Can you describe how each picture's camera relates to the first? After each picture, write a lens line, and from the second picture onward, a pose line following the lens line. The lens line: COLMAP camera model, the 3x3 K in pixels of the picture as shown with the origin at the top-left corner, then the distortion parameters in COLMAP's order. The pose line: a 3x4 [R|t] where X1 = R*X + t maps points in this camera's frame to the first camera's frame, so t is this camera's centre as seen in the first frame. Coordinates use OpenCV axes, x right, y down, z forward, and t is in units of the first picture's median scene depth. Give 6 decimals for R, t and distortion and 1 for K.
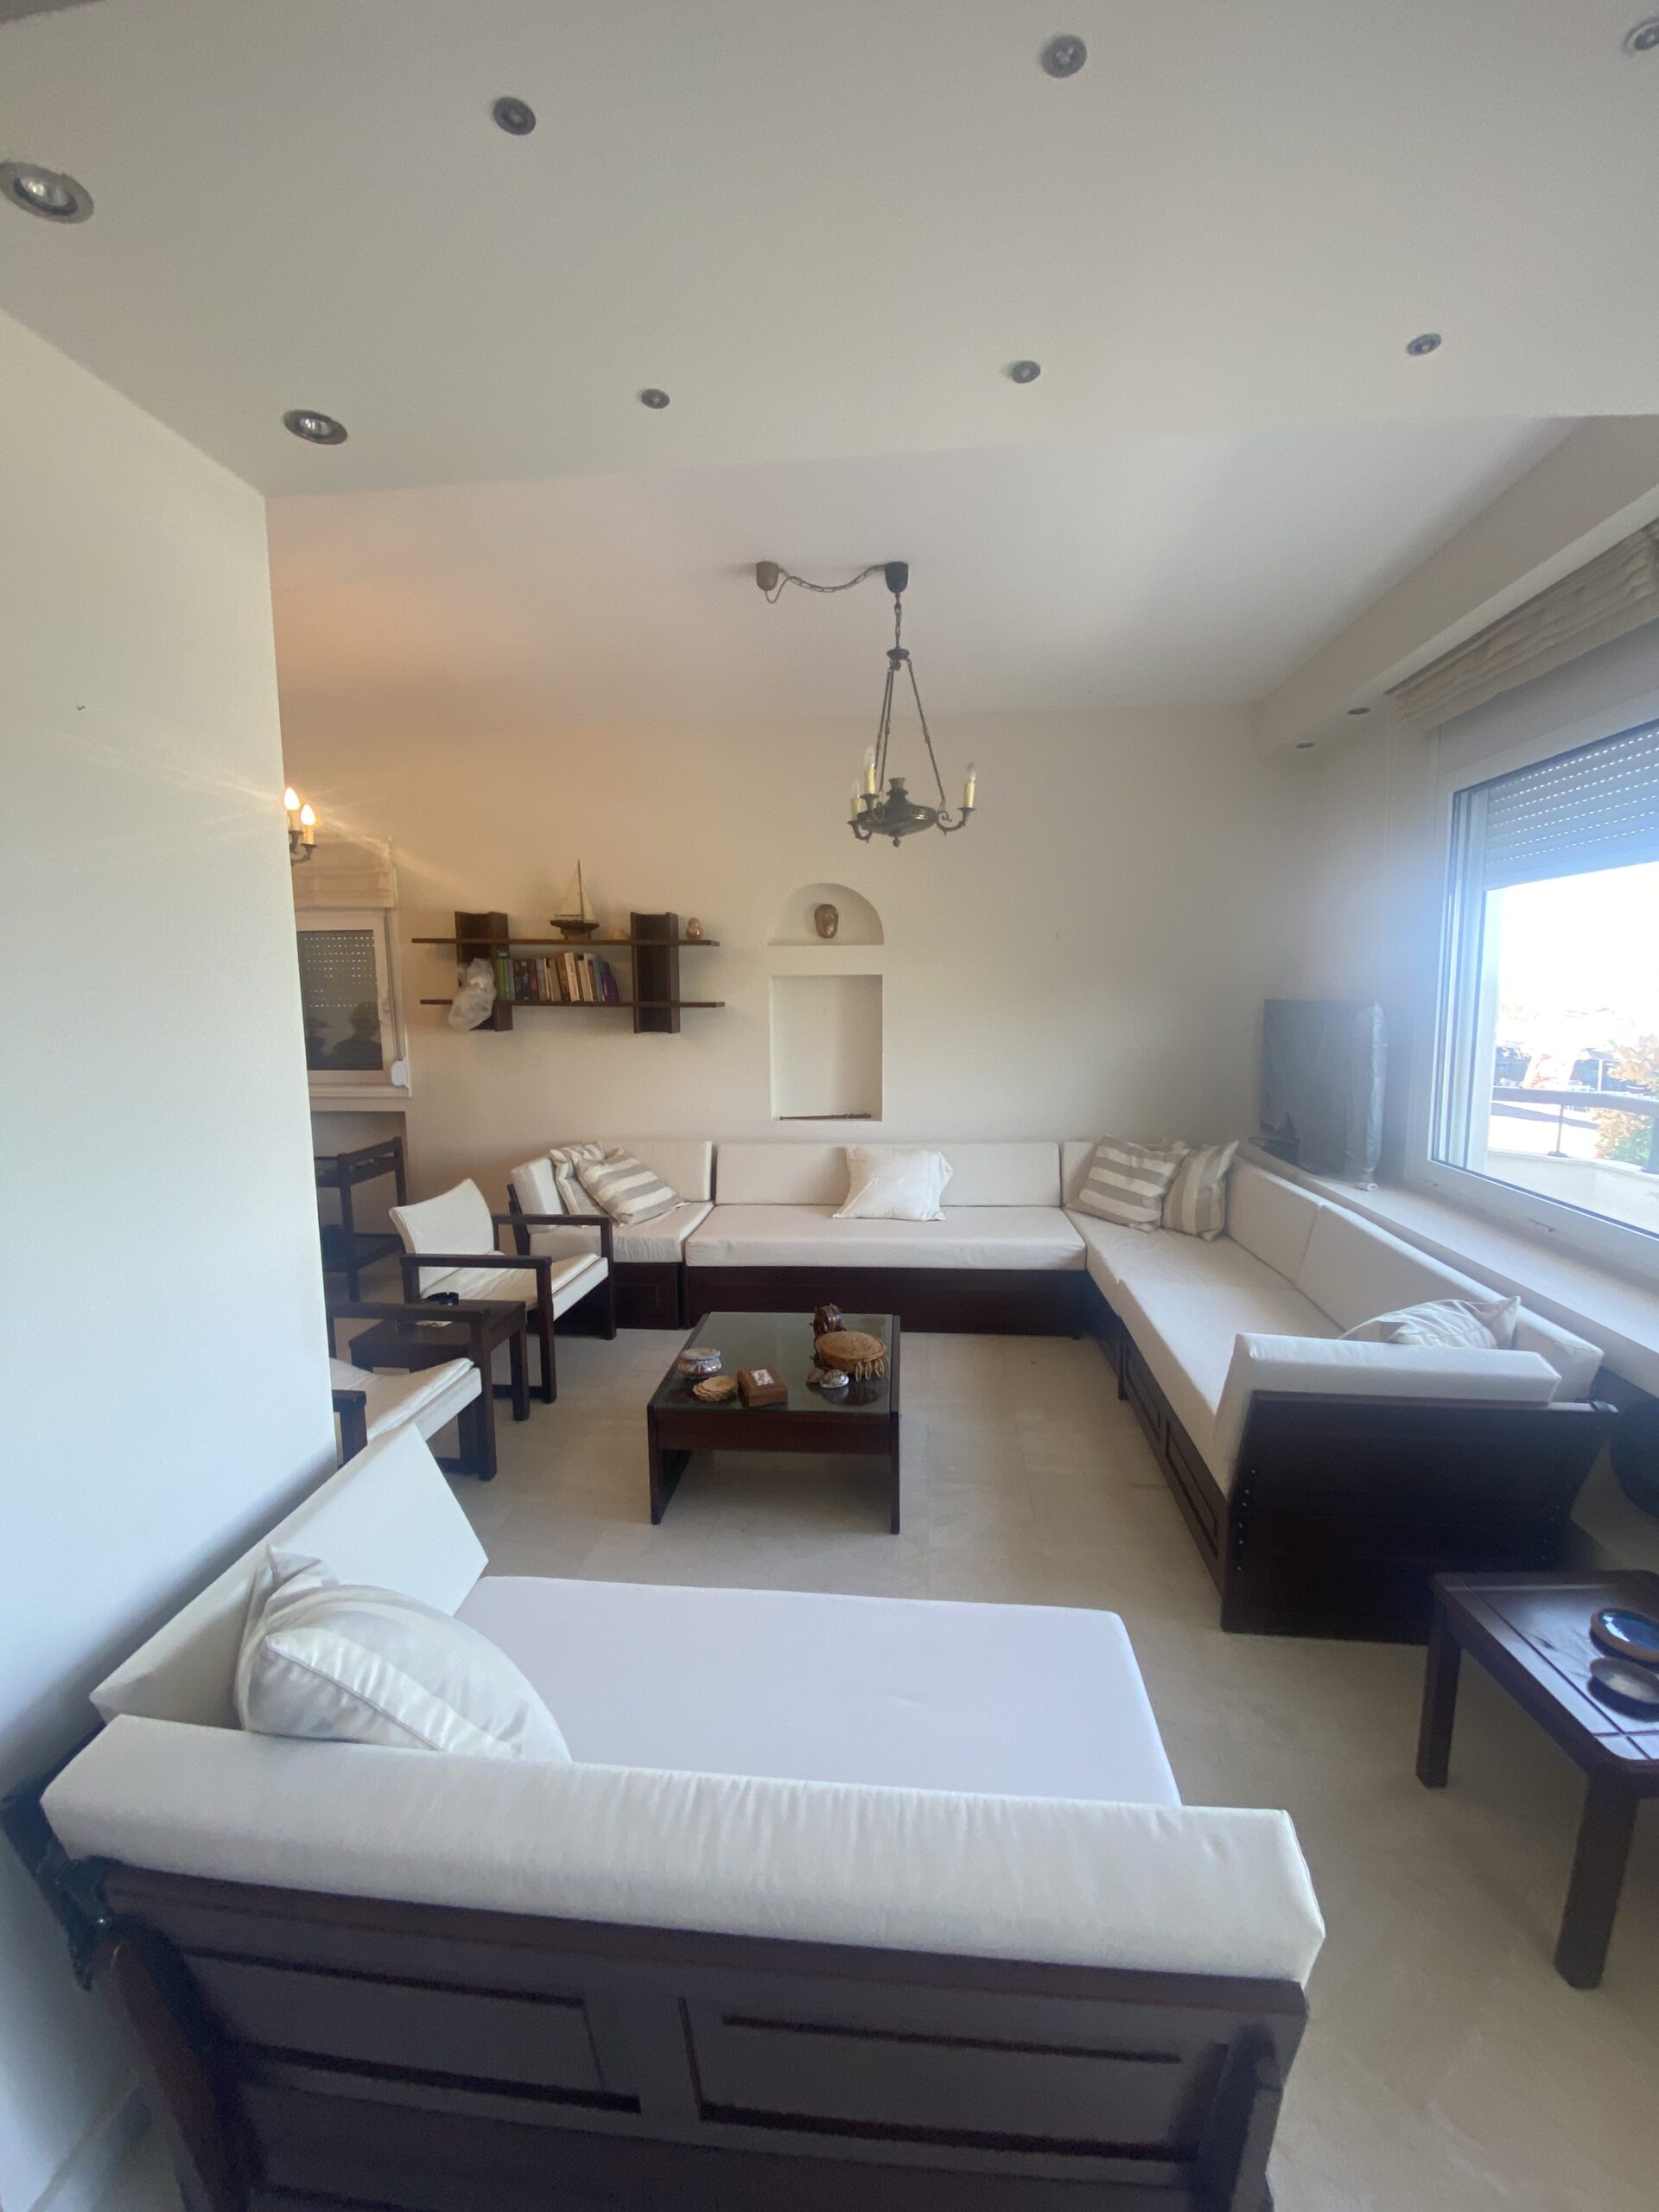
lens RADIAL K [[892.9, 0, 822.6], [0, 892.9, 1099.0], [0, 0, 1]] dist [0.066519, -0.049394]
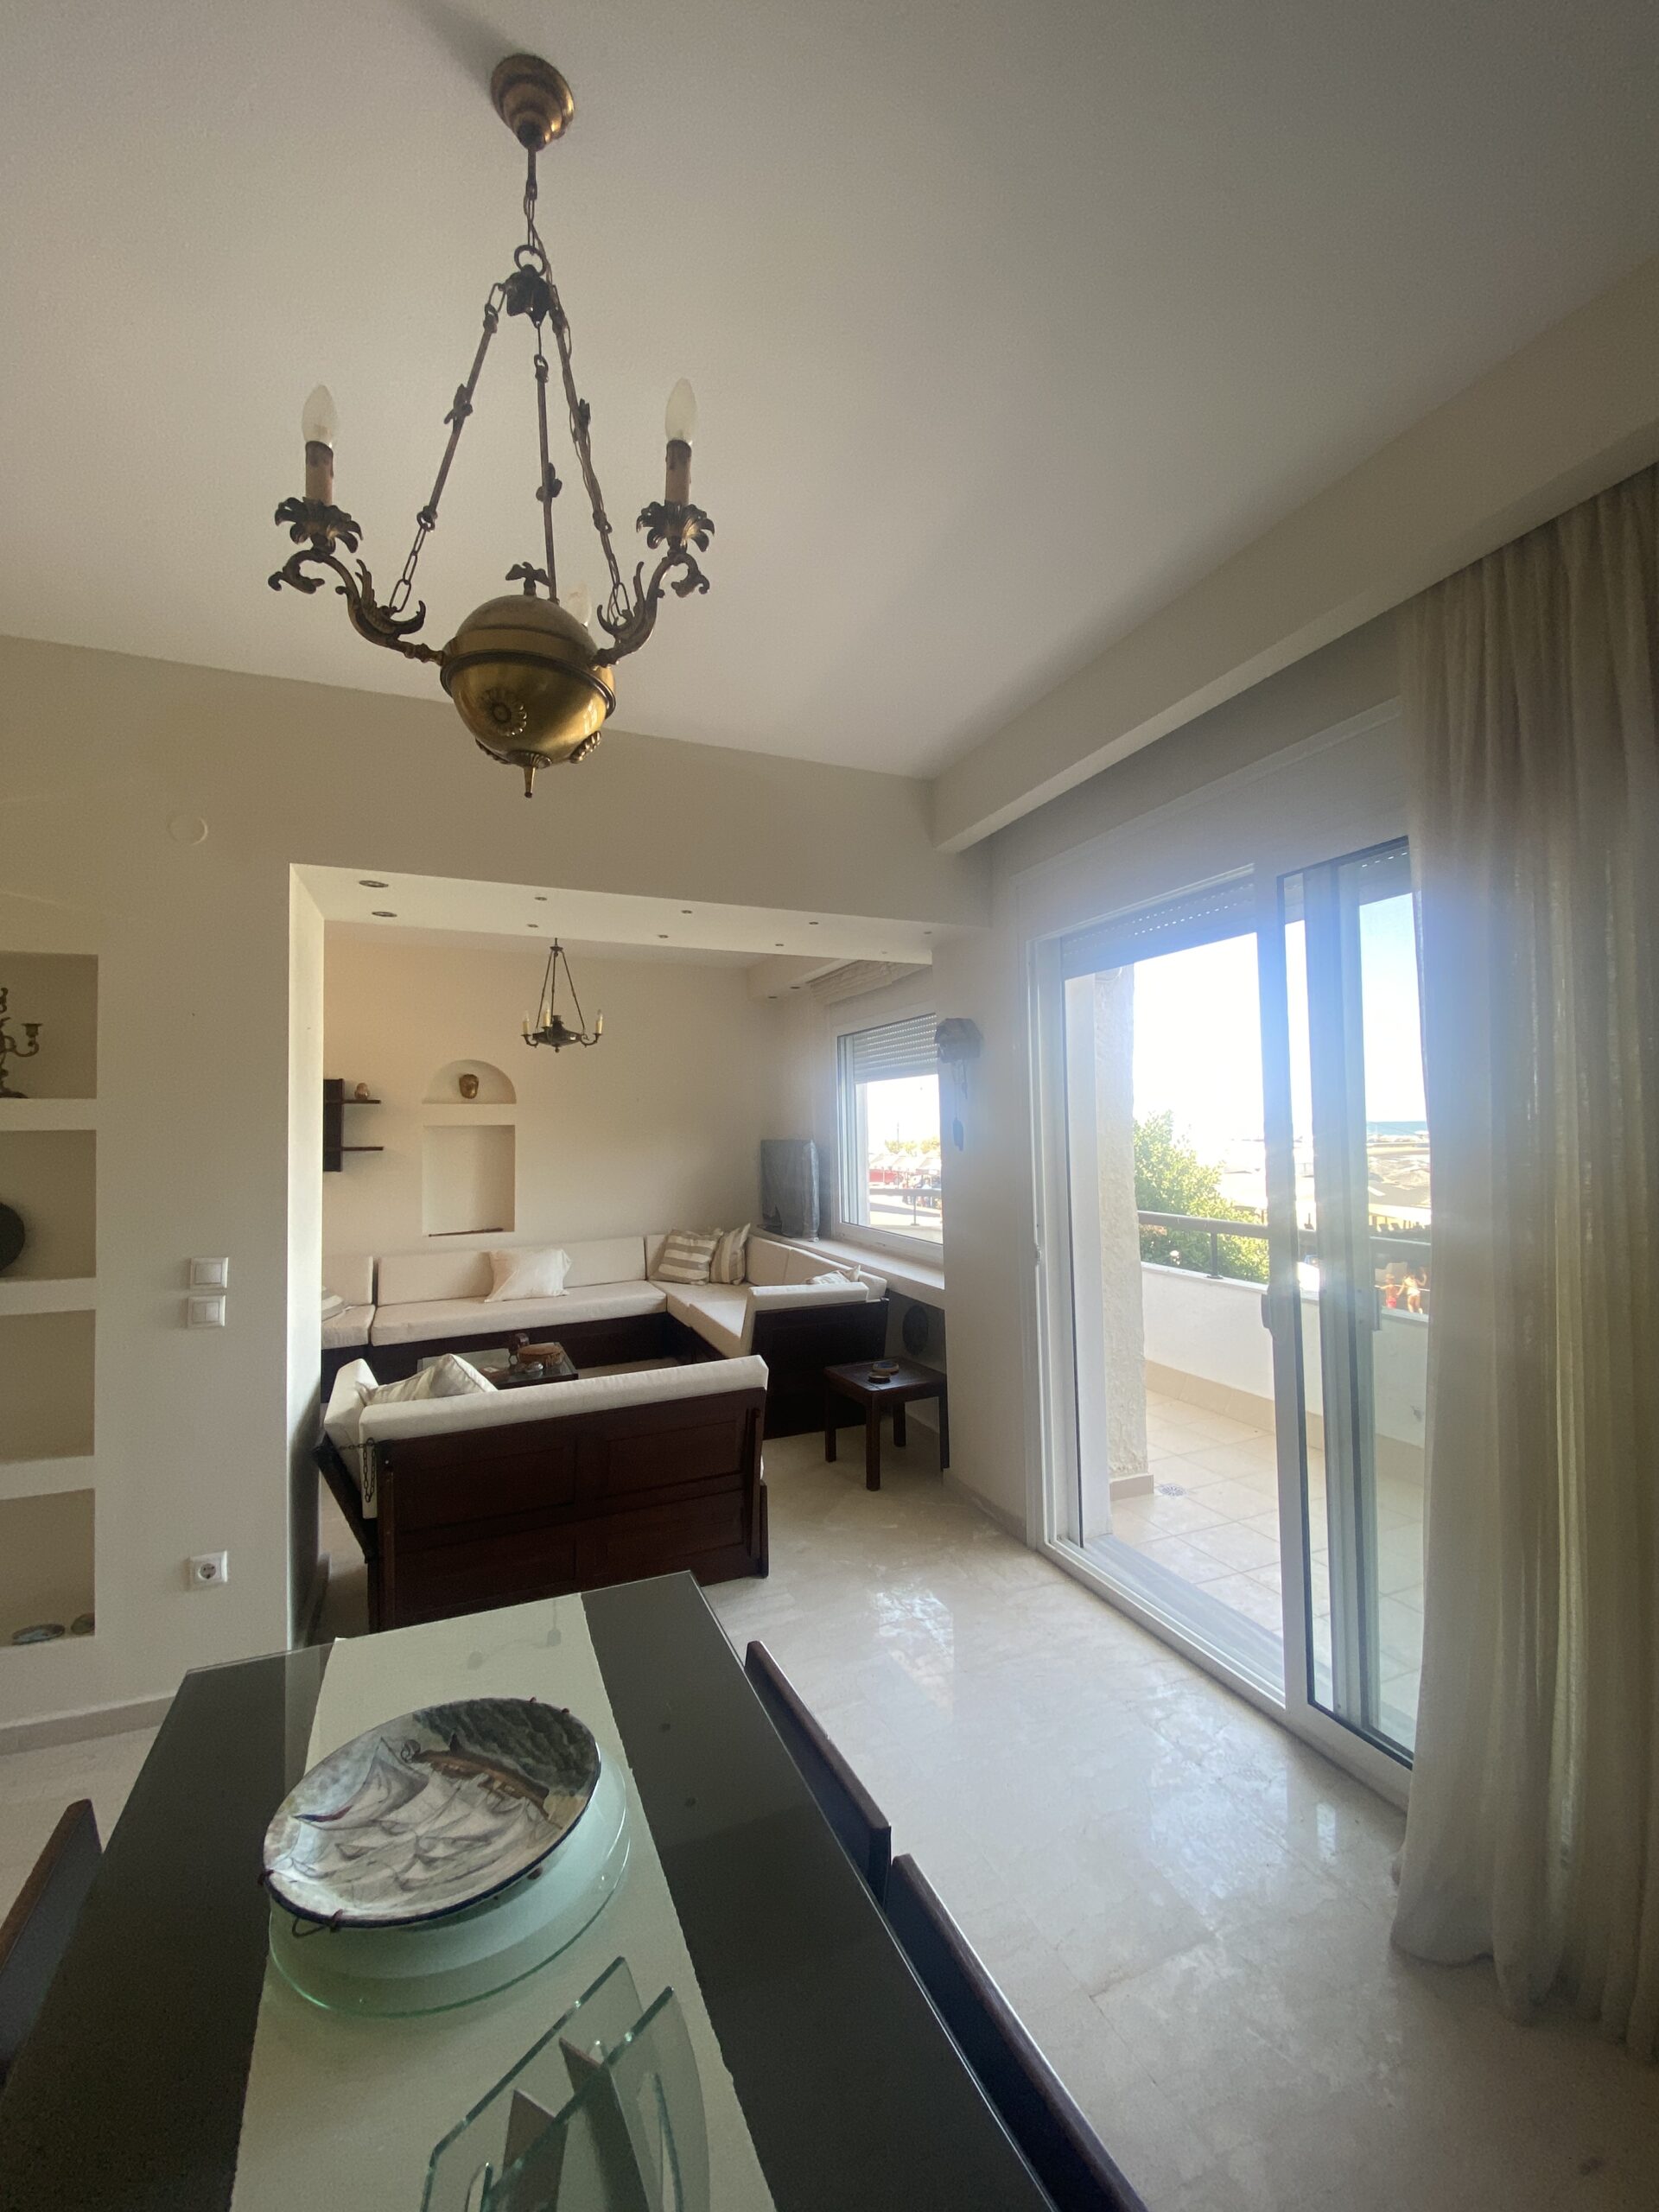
lens RADIAL K [[892.9, 0, 822.6], [0, 892.9, 1099.0], [0, 0, 1]] dist [0.066519, -0.049394]
pose [[0.875830, 0.008635, 0.482542, -0.199029], [0.069559, 0.987142, -0.143917, 0.059534], [-0.477581, 0.159612, 0.863968, -0.472993]]
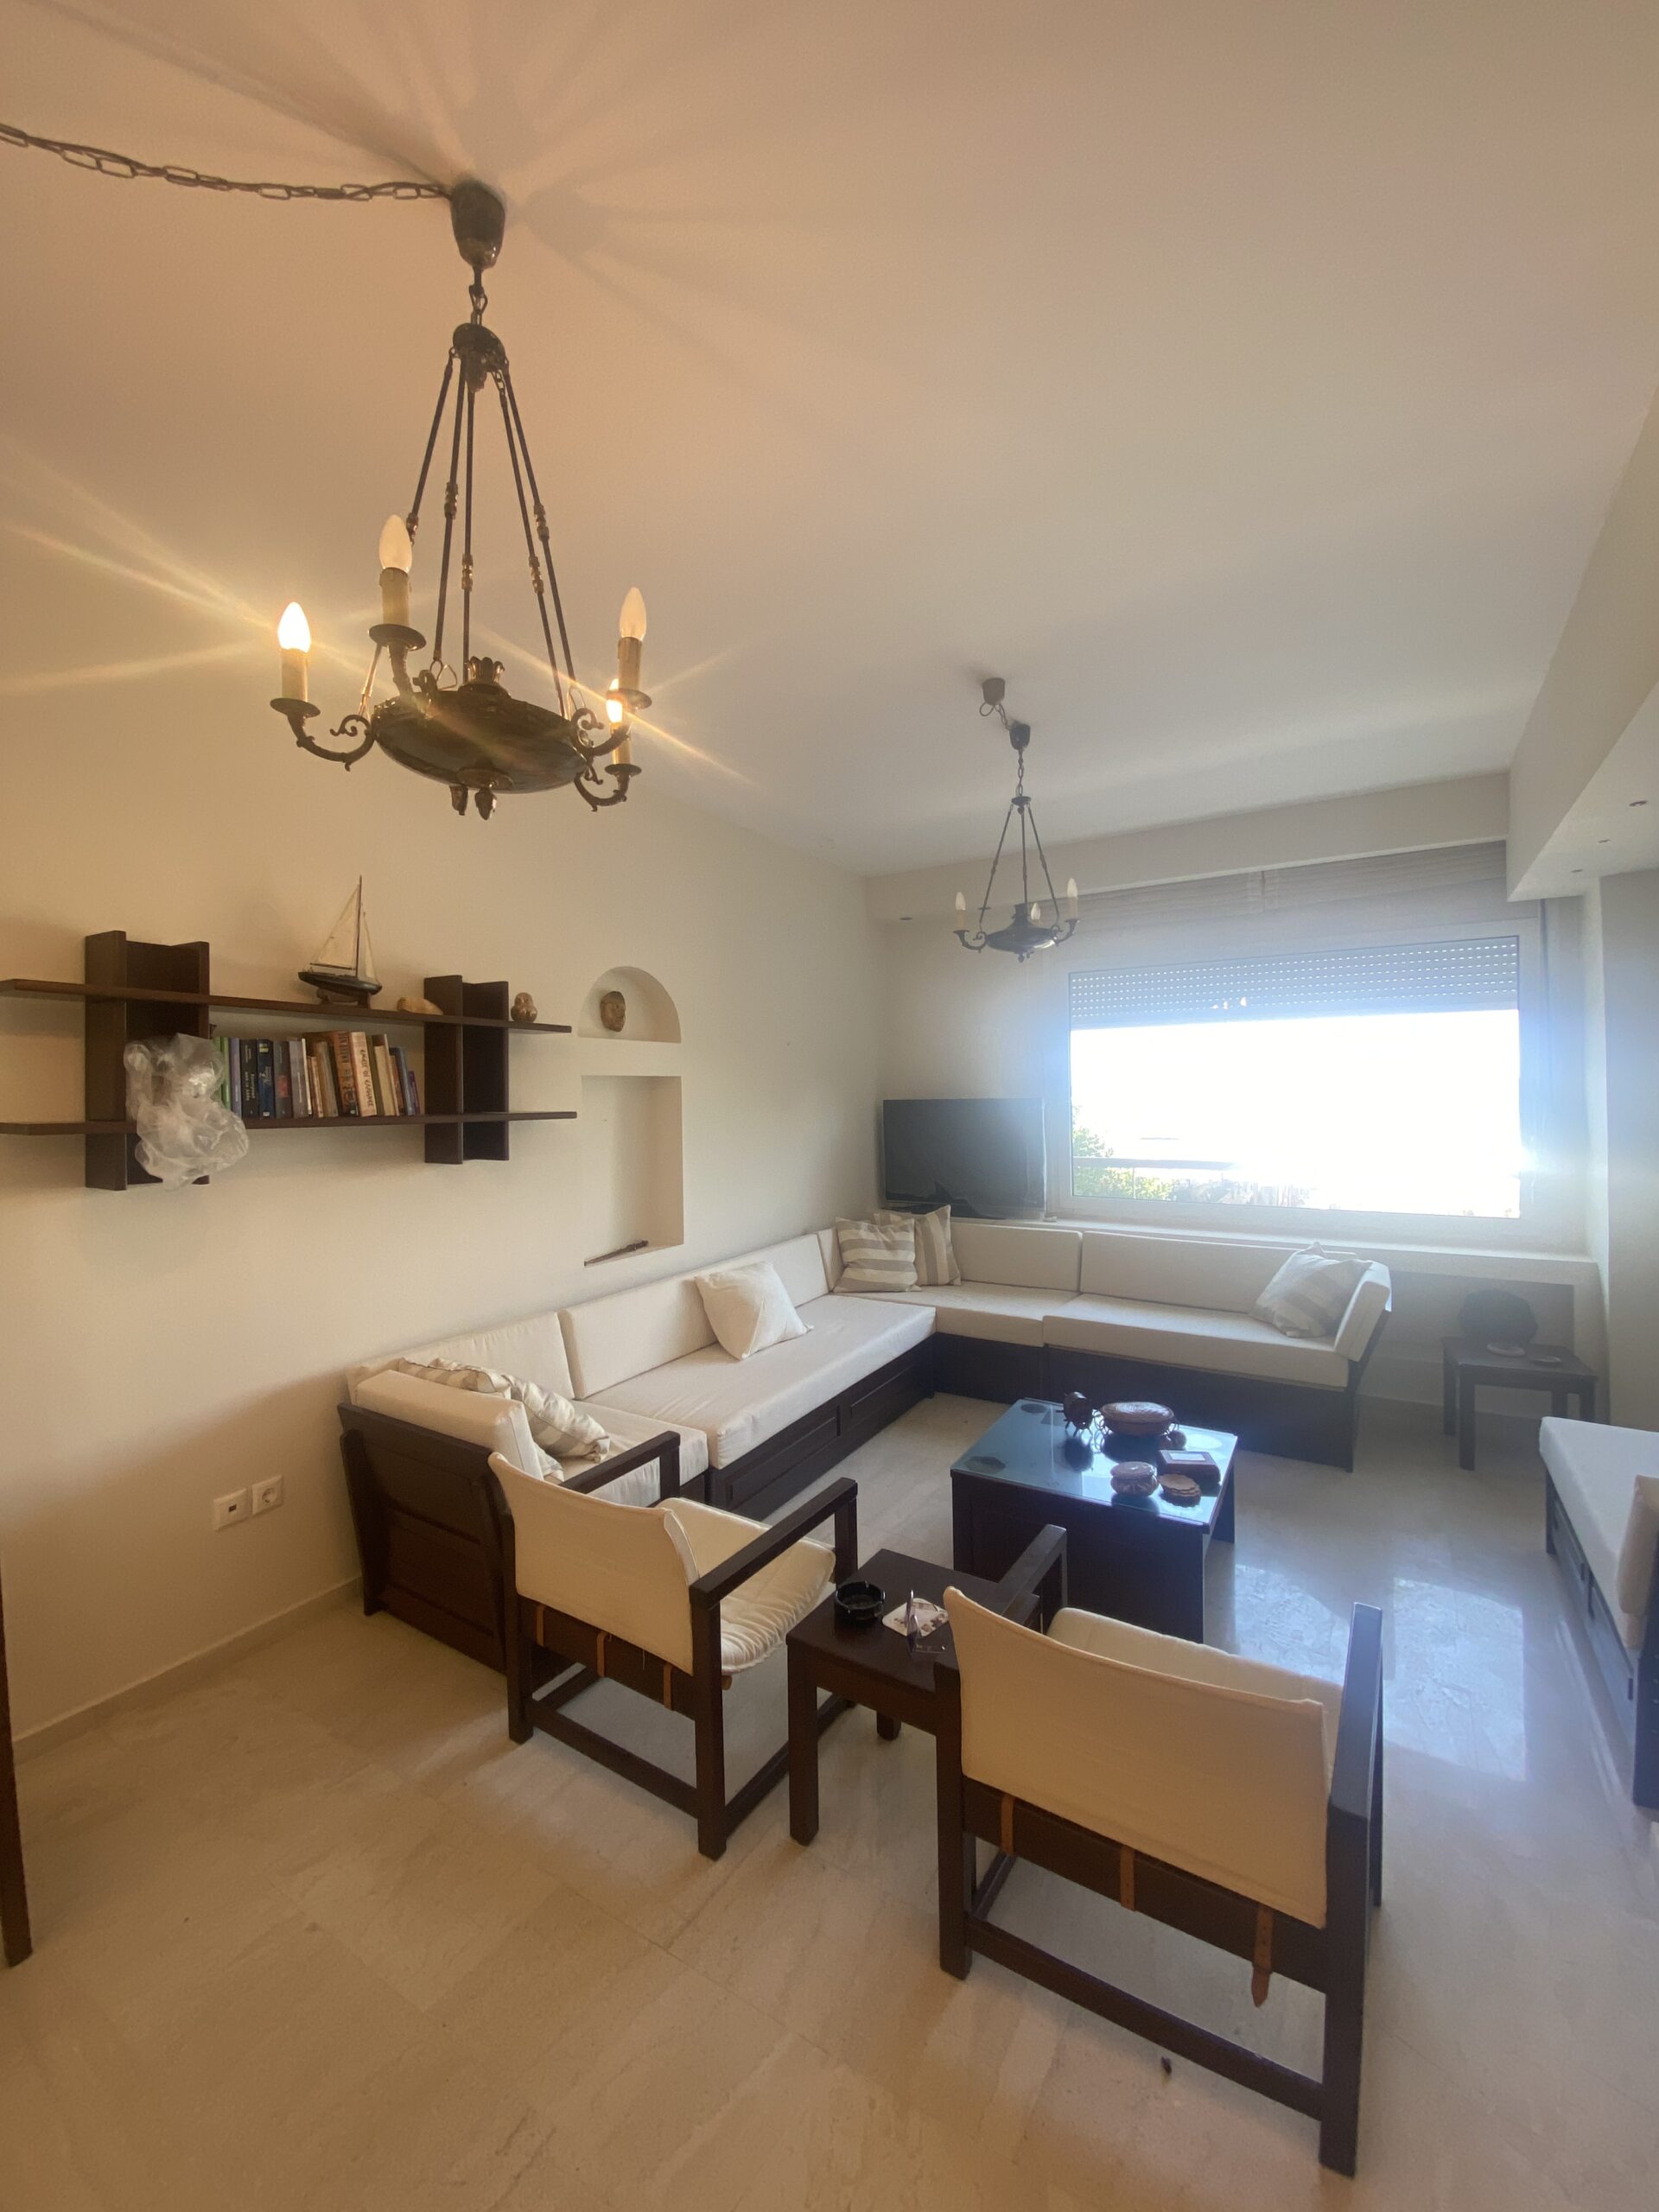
lens RADIAL K [[883.7, 0, 831.4], [0, 883.7, 1097.5], [0, 0, 1]] dist [0.026218, -0.023684]
pose [[0.432829, -0.009203, 0.901429, -0.687355], [0.120513, 0.991563, -0.047742, -0.061394], [-0.893384, 0.129299, 0.430287, 0.516281]]
